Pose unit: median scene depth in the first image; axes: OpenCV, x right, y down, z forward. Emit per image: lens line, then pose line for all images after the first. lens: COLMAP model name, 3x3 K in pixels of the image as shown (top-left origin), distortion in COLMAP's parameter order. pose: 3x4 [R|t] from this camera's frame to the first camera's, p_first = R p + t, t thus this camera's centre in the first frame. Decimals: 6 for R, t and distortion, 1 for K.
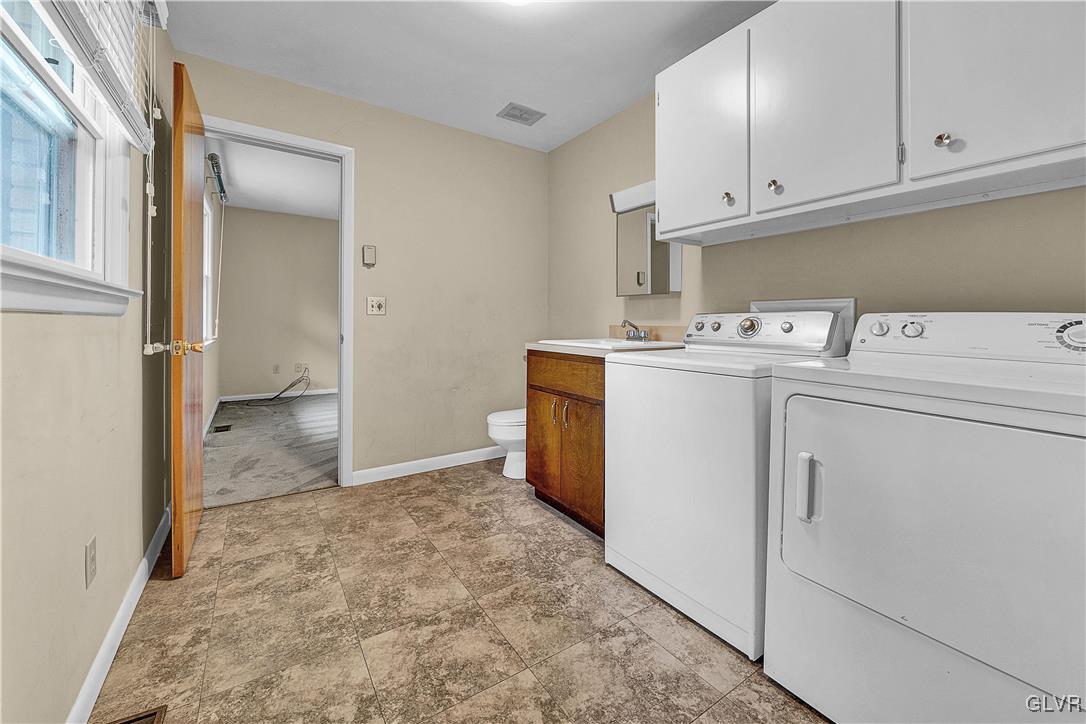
lens RADIAL K [[427.7, 0, 544.8], [0, 427.7, 322.1], [0, 0, 1]] dist [-0.001749, -0.000193]
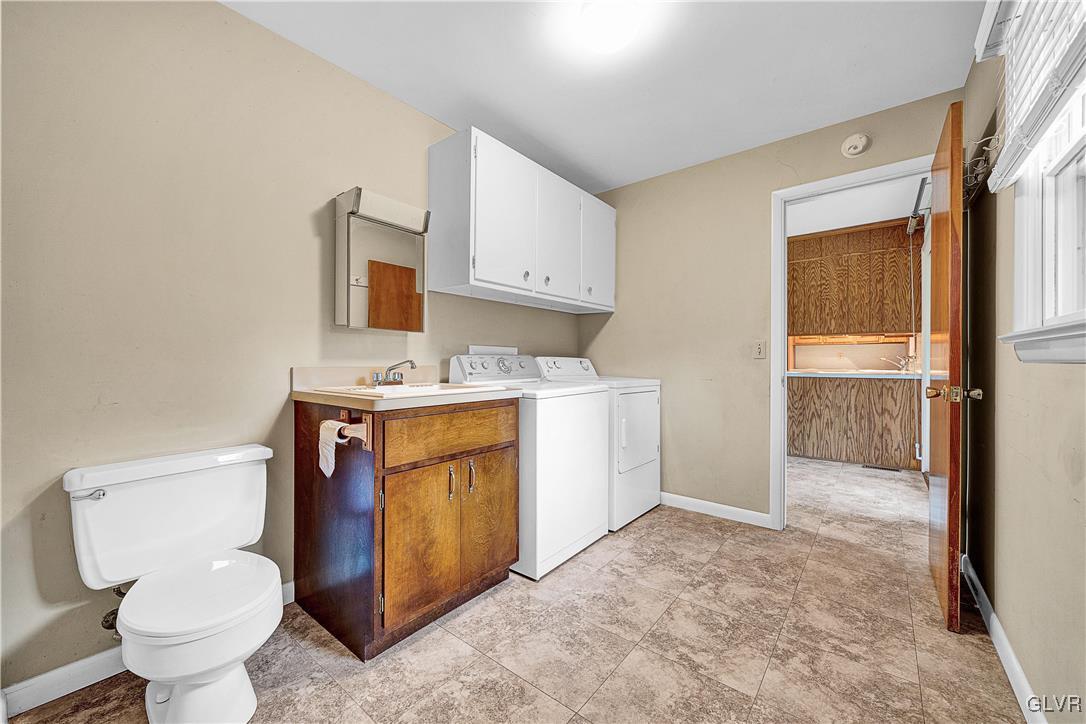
lens RADIAL K [[420.8, 0, 543.3], [0, 420.8, 360.6], [0, 0, 1]] dist [0.001020, 0.000118]
pose [[-0.298044, -0.007543, 0.954522, -1.000620], [-0.004066, 0.999970, 0.006633, -0.016491], [-0.954543, -0.001904, -0.298066, 1.459639]]
